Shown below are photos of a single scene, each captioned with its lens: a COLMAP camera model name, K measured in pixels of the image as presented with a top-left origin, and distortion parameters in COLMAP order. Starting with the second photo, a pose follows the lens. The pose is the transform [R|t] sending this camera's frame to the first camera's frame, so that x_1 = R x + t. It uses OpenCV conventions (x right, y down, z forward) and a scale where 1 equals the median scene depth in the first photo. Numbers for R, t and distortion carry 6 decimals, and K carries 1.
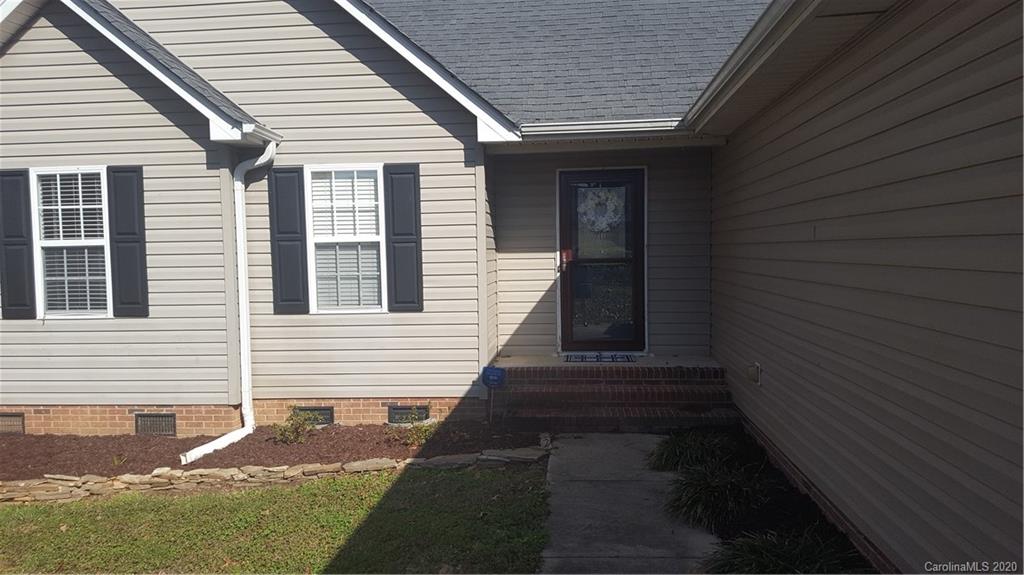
lens RADIAL K [[734.0, 0, 511.9], [0, 734.0, 287.2], [0, 0, 1]] dist [0.023788, -0.022396]
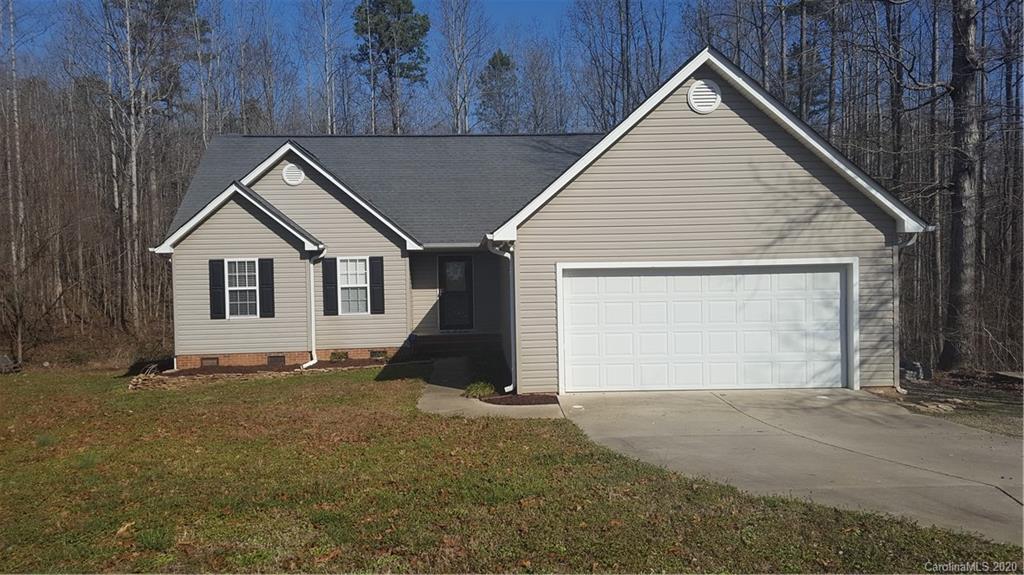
lens RADIAL K [[734.0, 0, 536.4], [0, 734.0, 261.3], [0, 0, 1]] dist [0.023788, -0.022396]
pose [[0.985221, -0.001638, 0.171282, -0.037797], [0.008228, 0.999252, -0.037773, -0.048991], [-0.171092, 0.038624, 0.984498, -1.636154]]
